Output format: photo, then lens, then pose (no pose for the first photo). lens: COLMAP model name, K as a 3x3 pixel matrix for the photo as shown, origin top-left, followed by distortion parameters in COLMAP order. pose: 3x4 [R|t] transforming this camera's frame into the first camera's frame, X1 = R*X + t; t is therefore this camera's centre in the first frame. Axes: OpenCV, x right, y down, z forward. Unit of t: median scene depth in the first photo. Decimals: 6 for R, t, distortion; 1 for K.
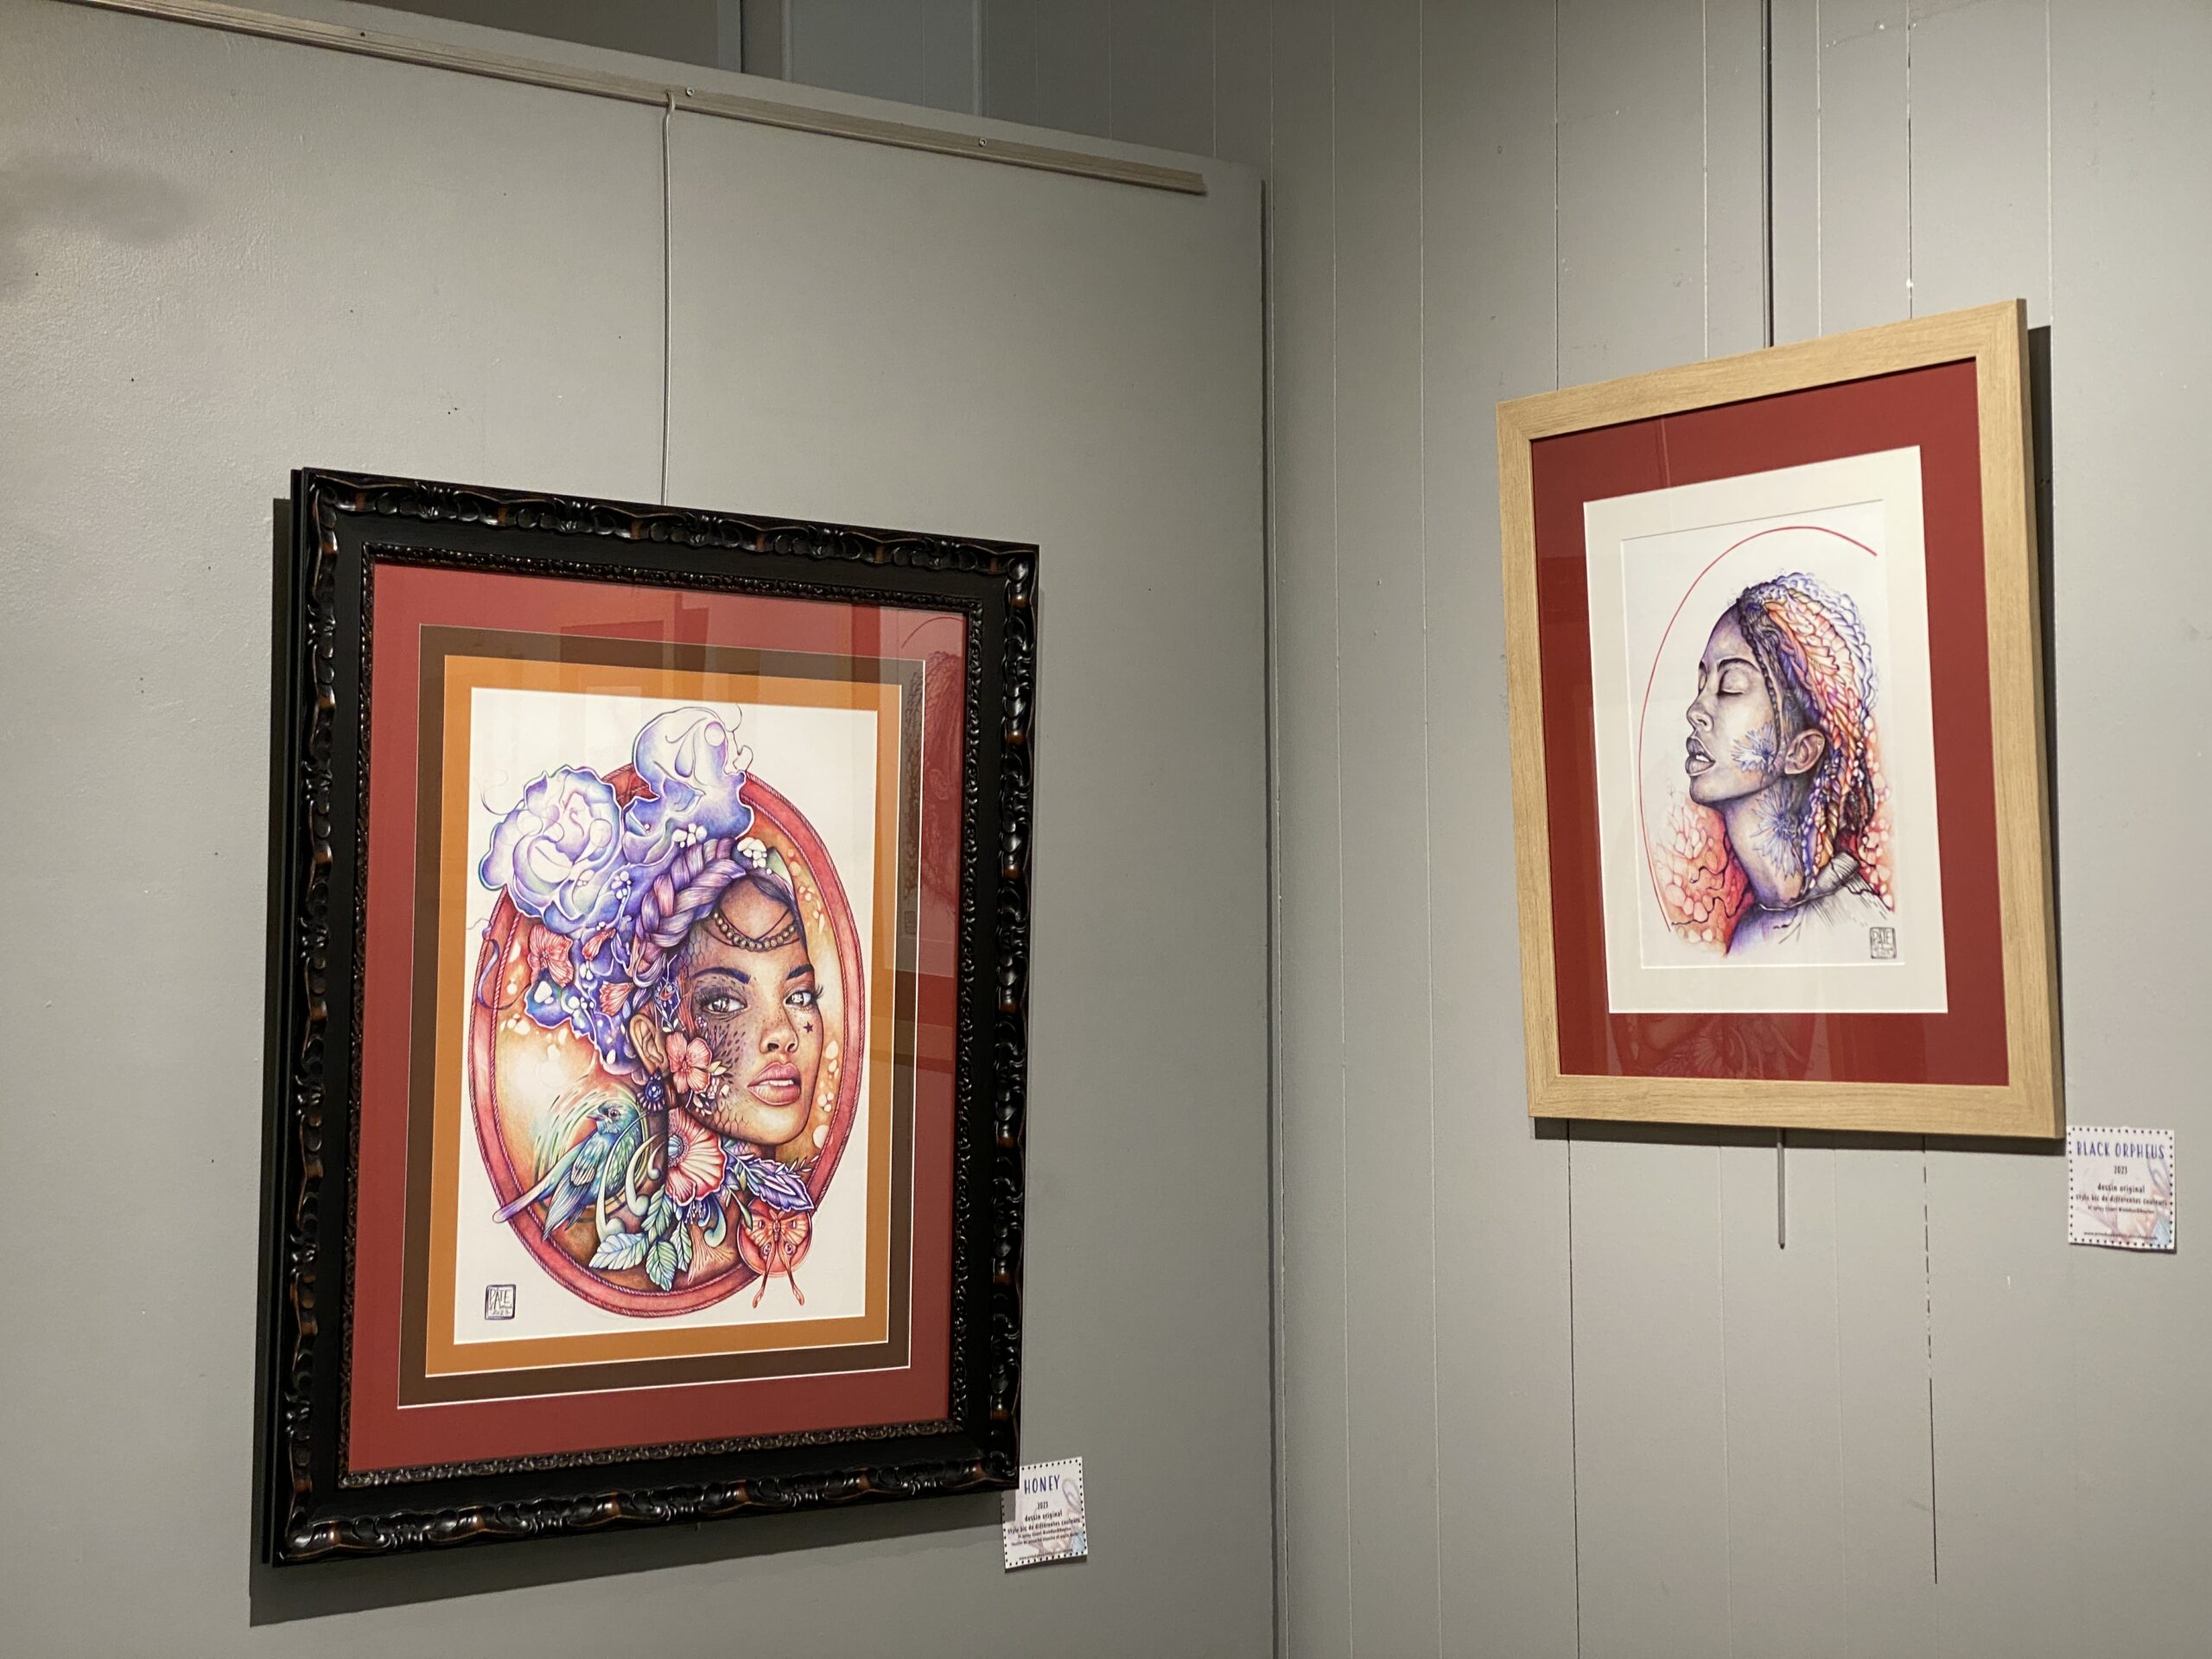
lens RADIAL K [[3372.4, 0, 1117.0], [0, 3372.4, 845.5], [0, 0, 1]] dist [0.120904, 0.000000]
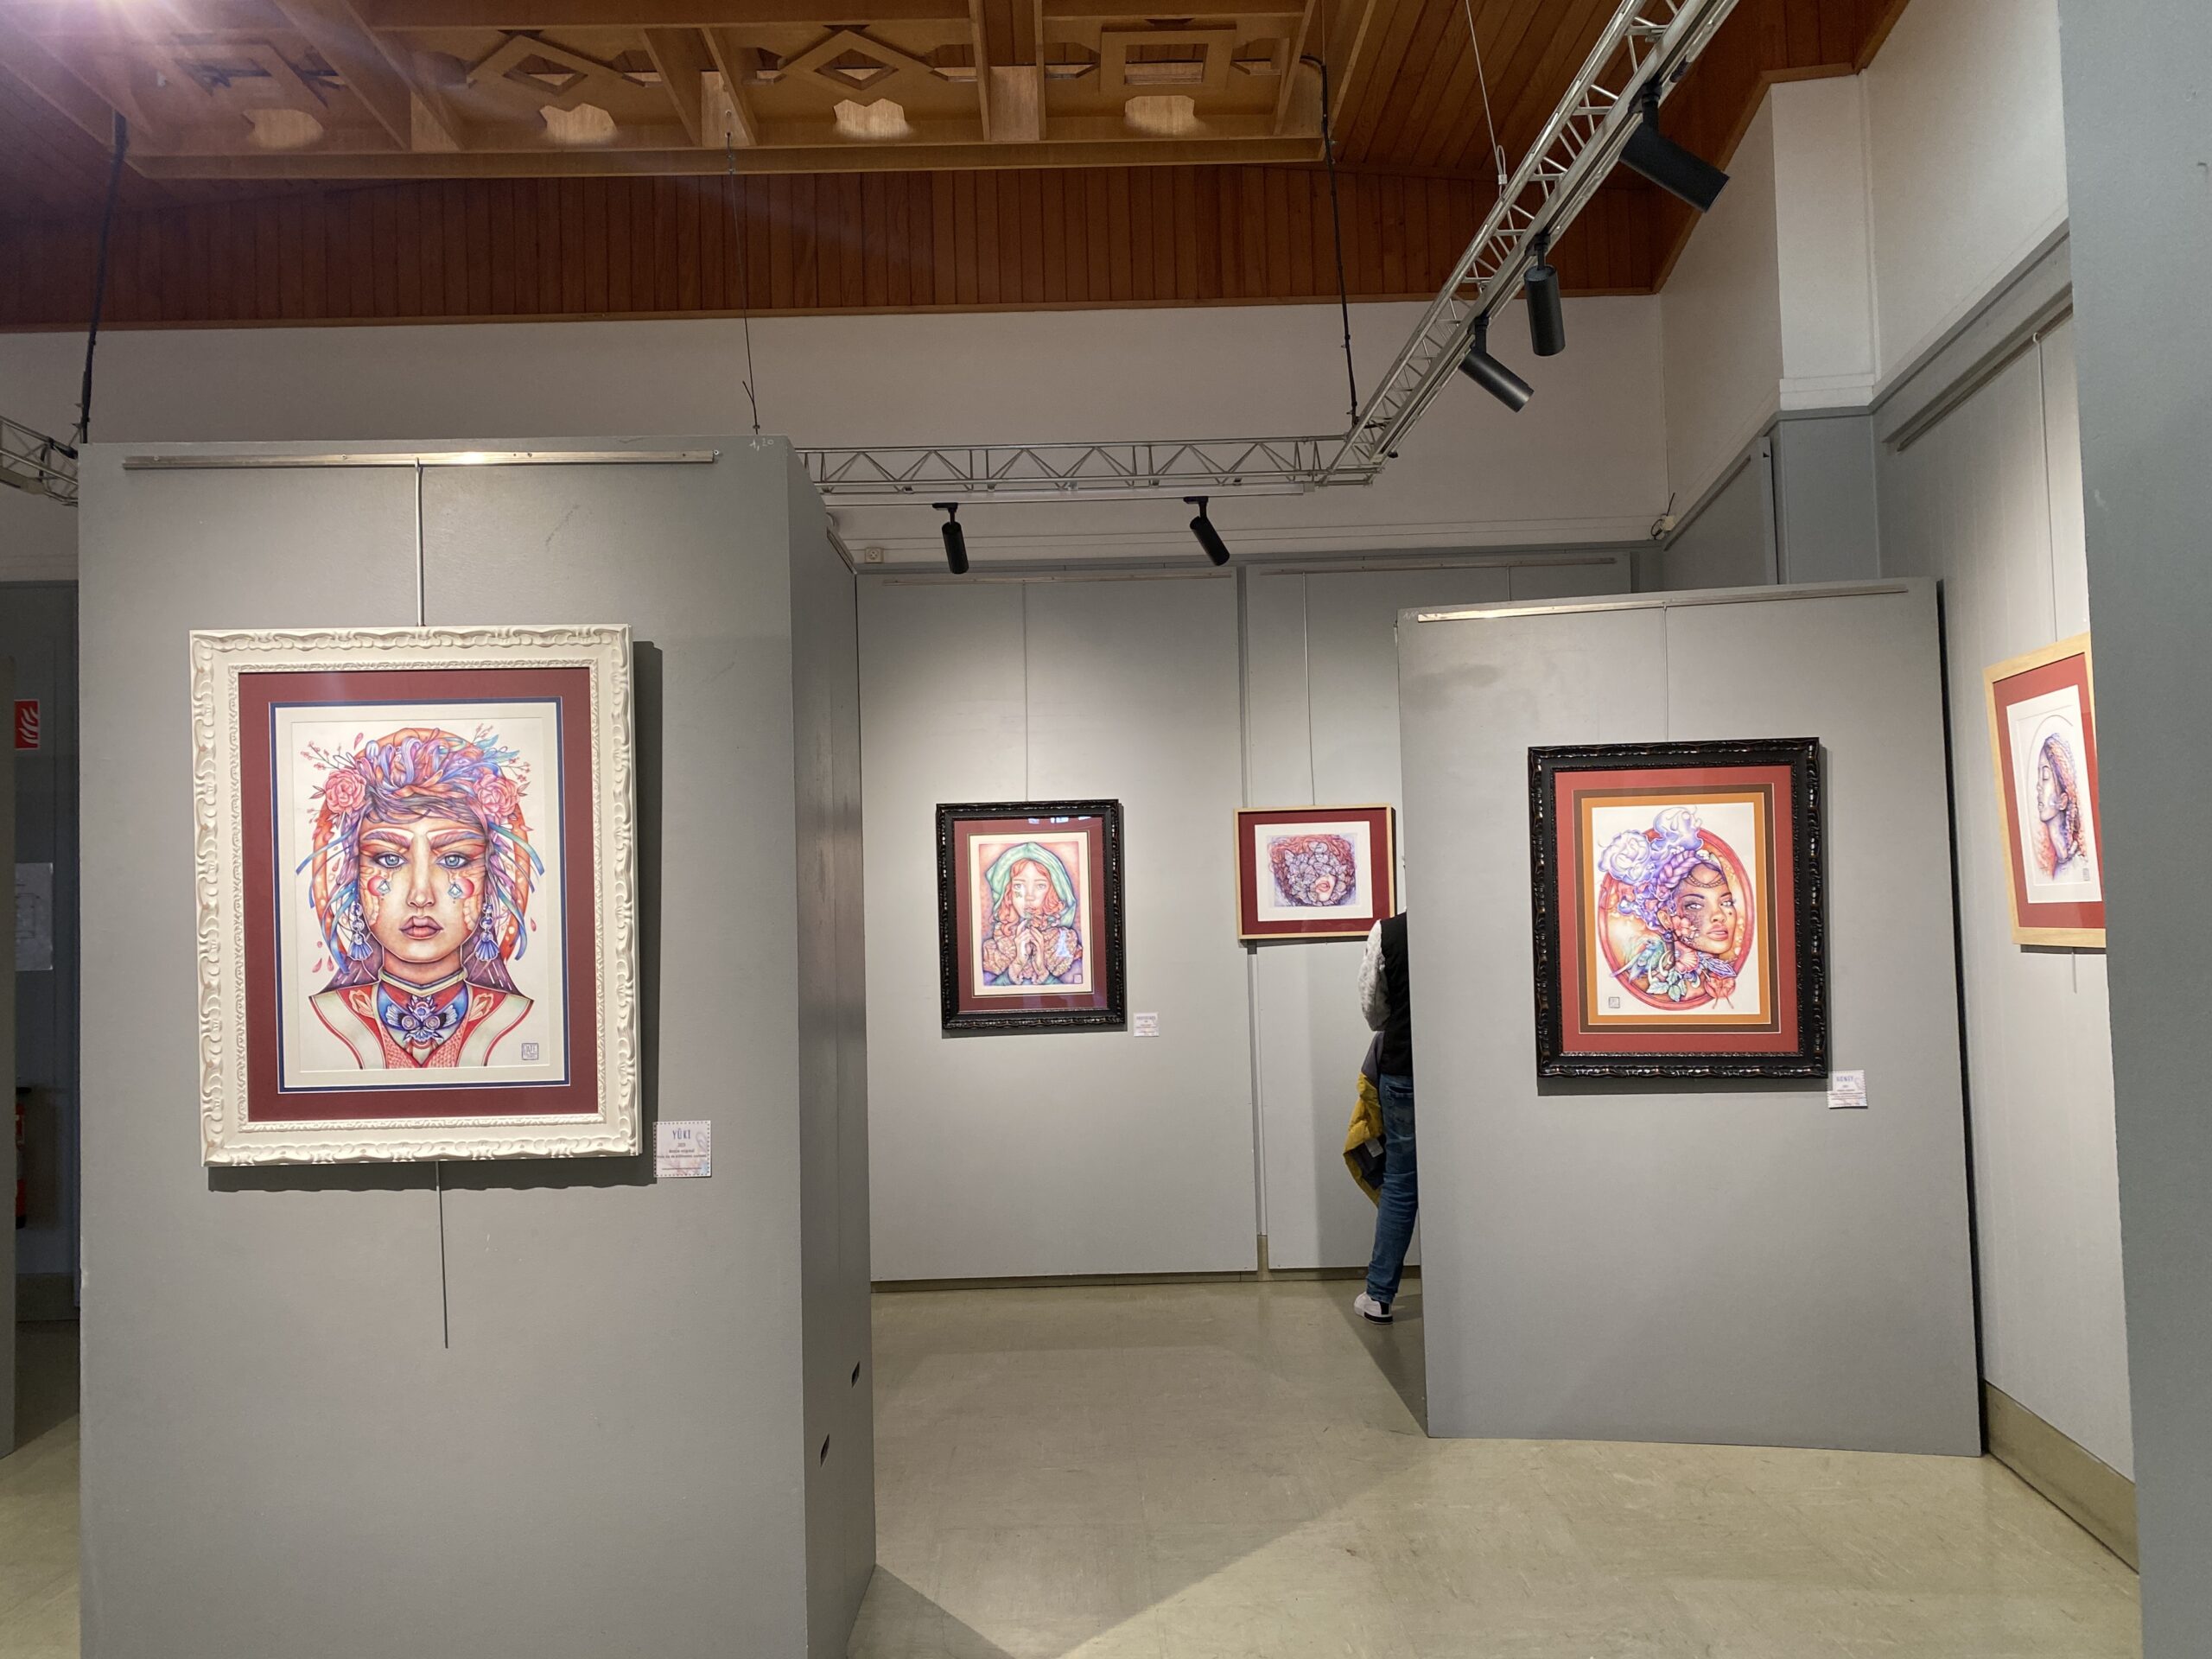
lens RADIAL K [[1736.5, 0, 1102.2], [0, 1736.5, 829.2], [0, 0, 1]] dist [0.009523, -0.001192]
pose [[0.703823, -0.050538, -0.708575, 0.610138], [0.052995, 0.998422, -0.018571, -0.020041], [0.708396, -0.024480, 0.705391, -0.448699]]
